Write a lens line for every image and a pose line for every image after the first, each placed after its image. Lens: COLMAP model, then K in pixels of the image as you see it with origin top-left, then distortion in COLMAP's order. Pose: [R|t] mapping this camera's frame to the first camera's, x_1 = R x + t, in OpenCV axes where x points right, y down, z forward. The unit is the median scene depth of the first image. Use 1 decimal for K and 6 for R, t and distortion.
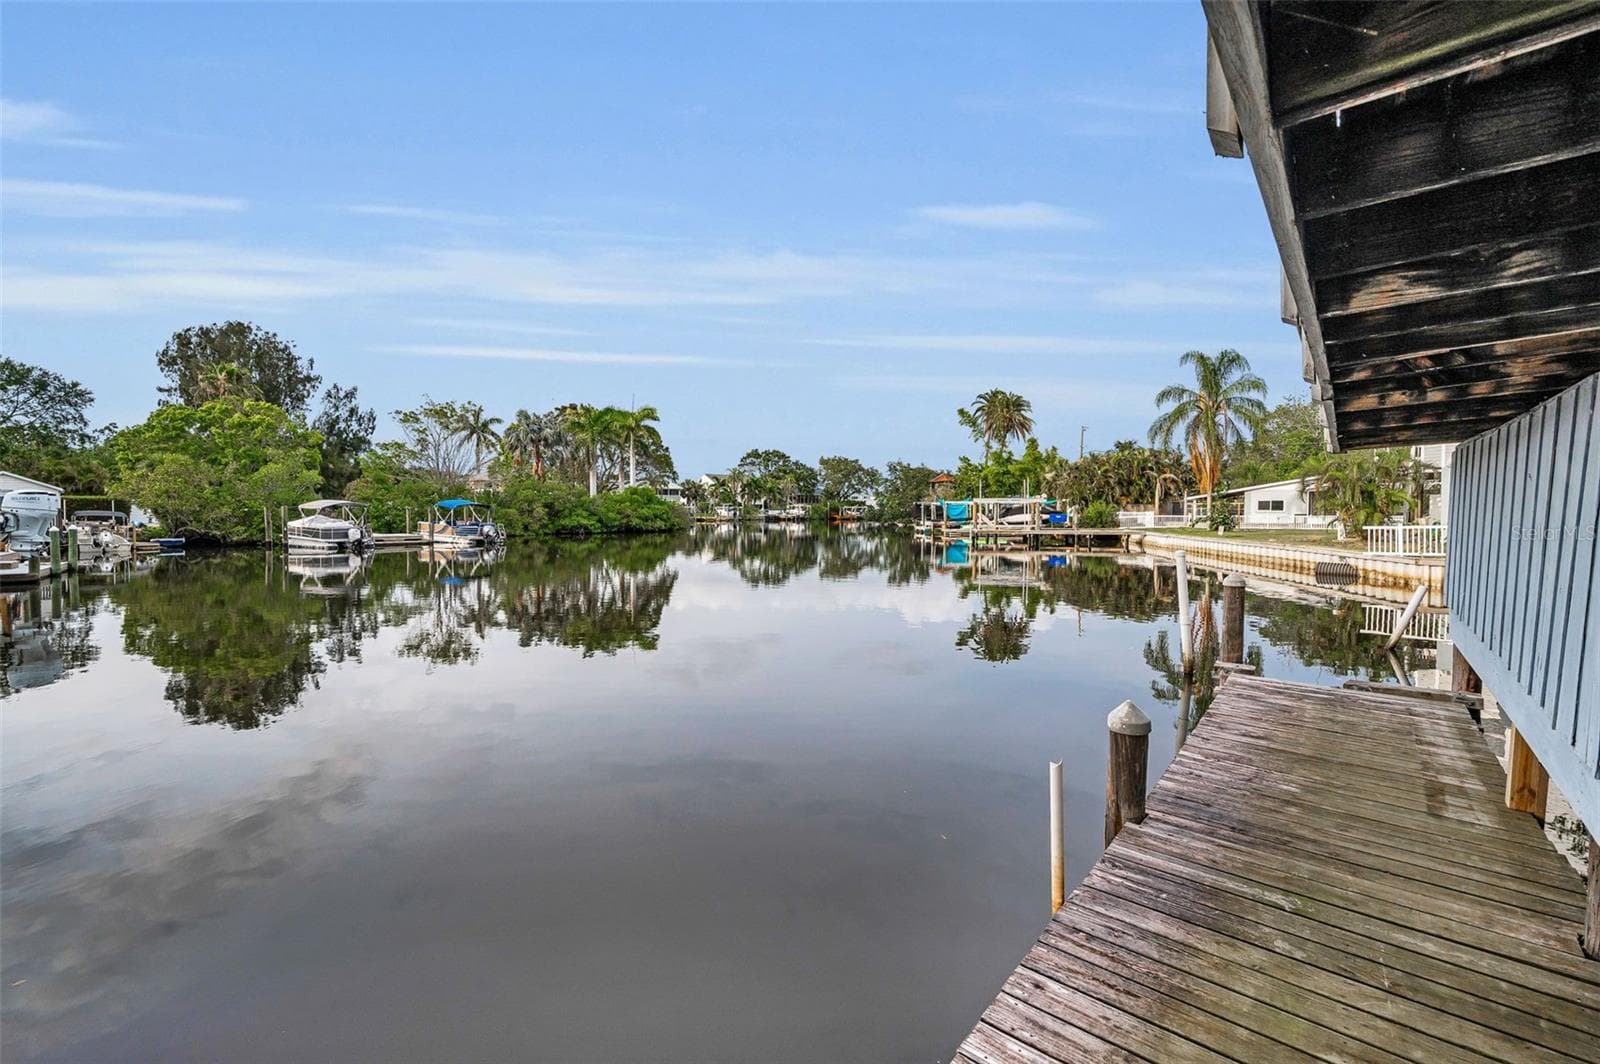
lens RADIAL K [[715.4, 0, 800.4], [0, 715.4, 521.4], [0, 0, 1]] dist [-0.000153, -0.000039]
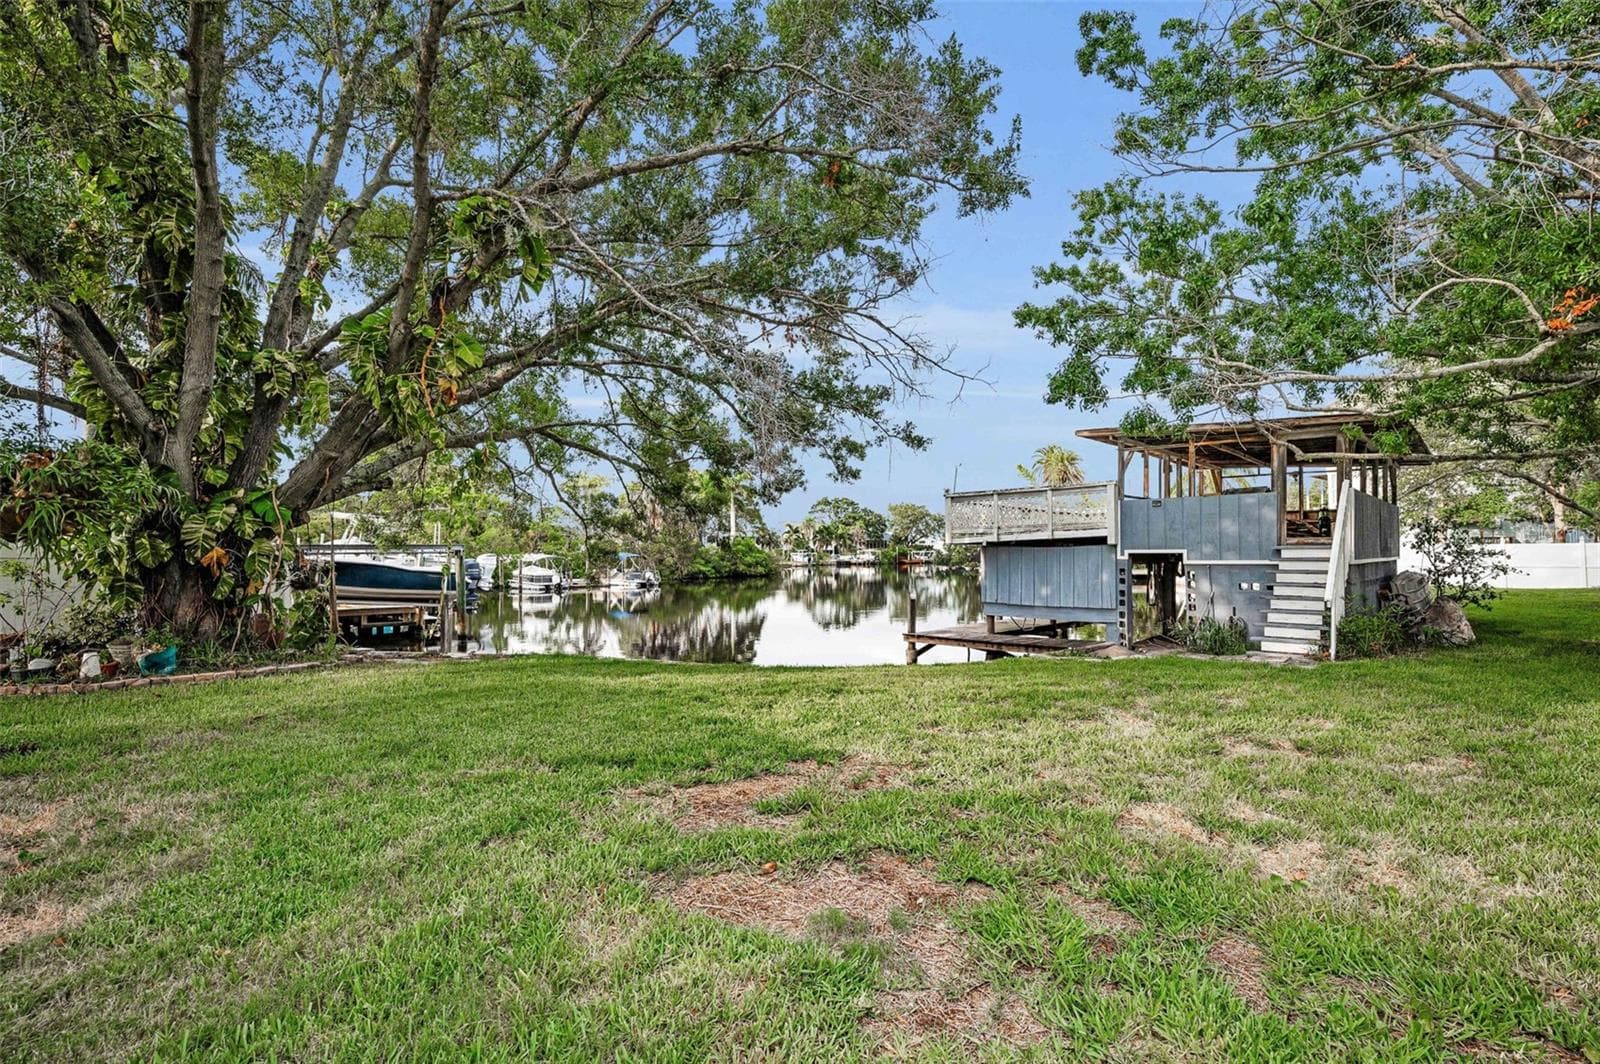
lens RADIAL K [[755.7, 0, 800.0], [0, 755.7, 532.0], [0, 0, 1]] dist [0.001601, 0.000393]
pose [[0.996681, -0.013129, -0.080337, -0.021623], [0.009523, 0.998937, -0.045097, -0.001145], [0.080844, 0.044182, 0.995747, -0.172722]]
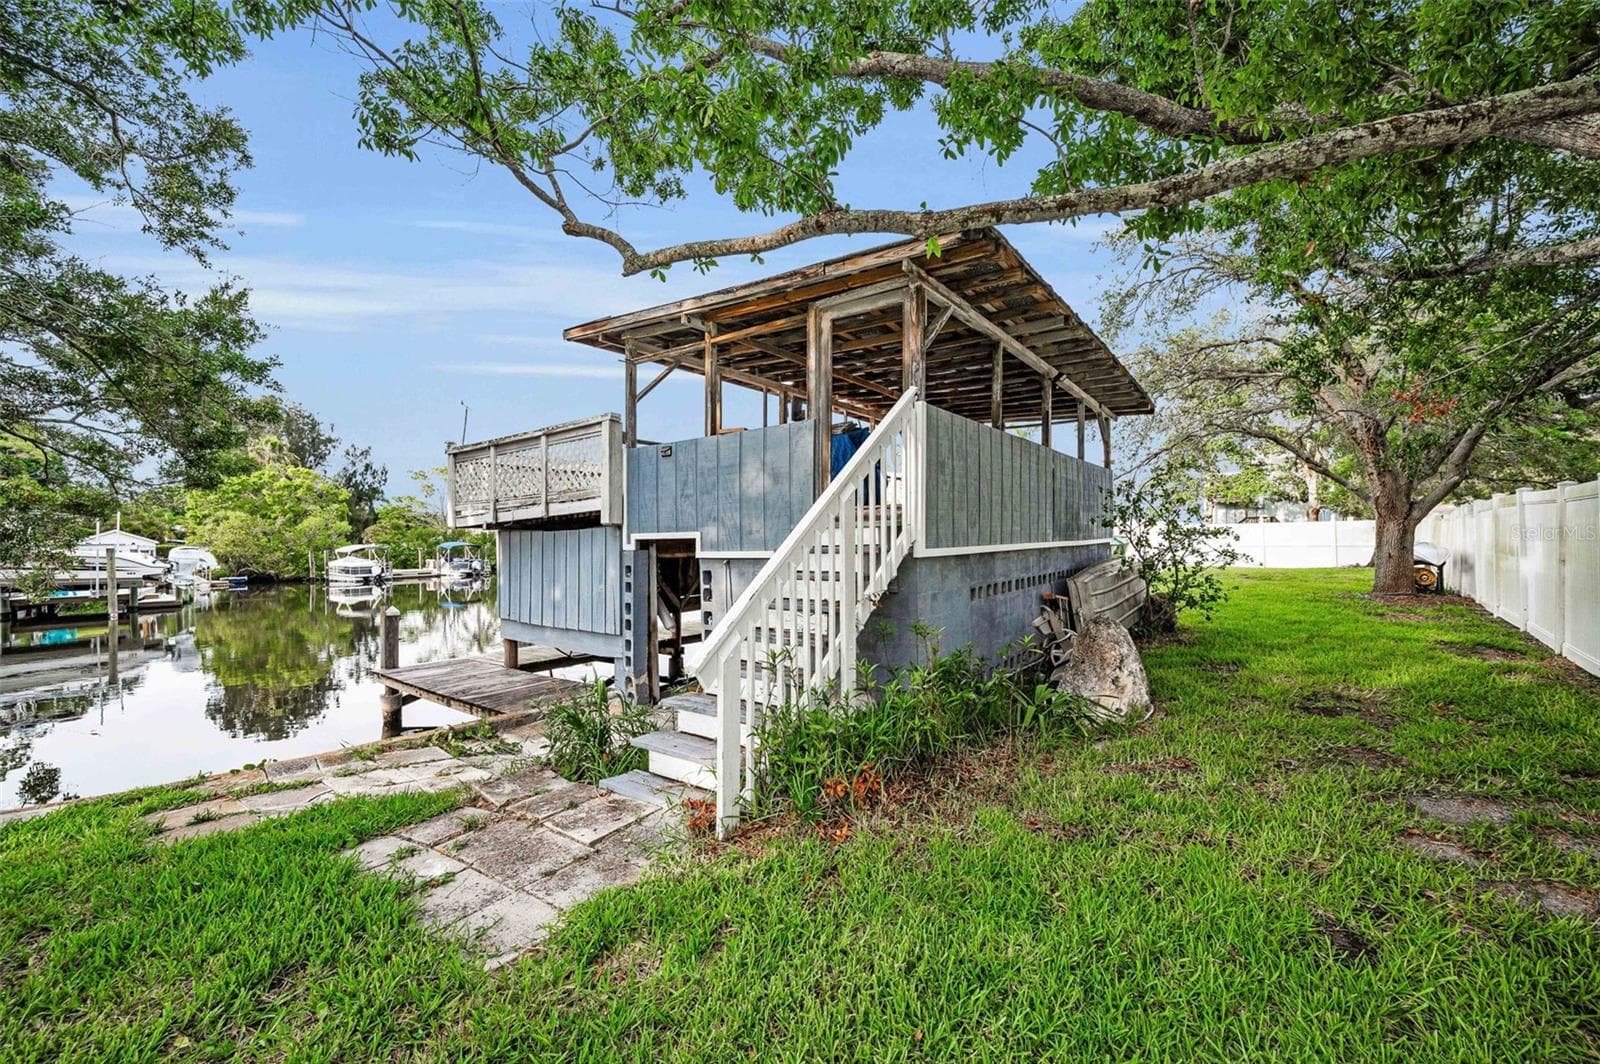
lens RADIAL K [[651.1, 0, 800.0], [0, 651.1, 532.0], [0, 0, 1]] dist [-0.000466, -0.000037]
pose [[0.999110, -0.023199, 0.035235, 0.046164], [0.024096, 0.999391, -0.025251, -0.001566], [-0.034627, 0.026078, 0.999060, -0.095114]]
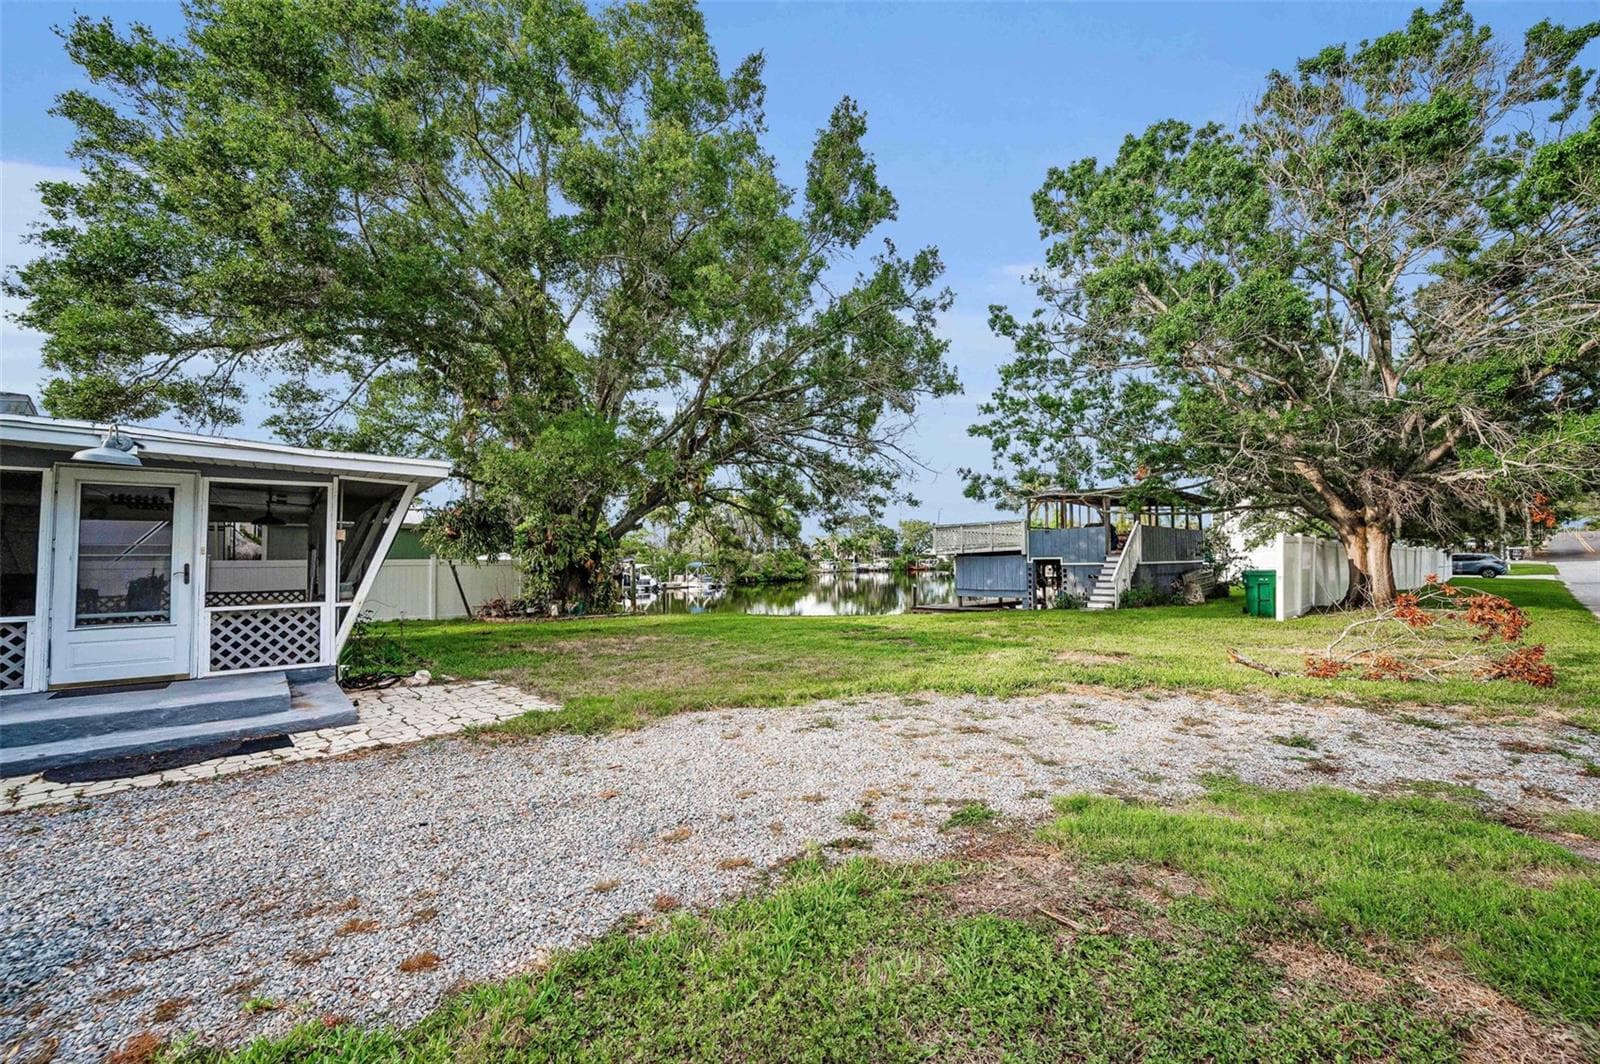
lens RADIAL K [[651.1, 0, 800.0], [0, 651.1, 532.0], [0, 0, 1]] dist [-0.000466, -0.000037]
pose [[0.993124, -0.023774, -0.114632, -0.025048], [0.016518, 0.997823, -0.063840, 0.000644], [0.115900, 0.061507, 0.991355, -0.259964]]
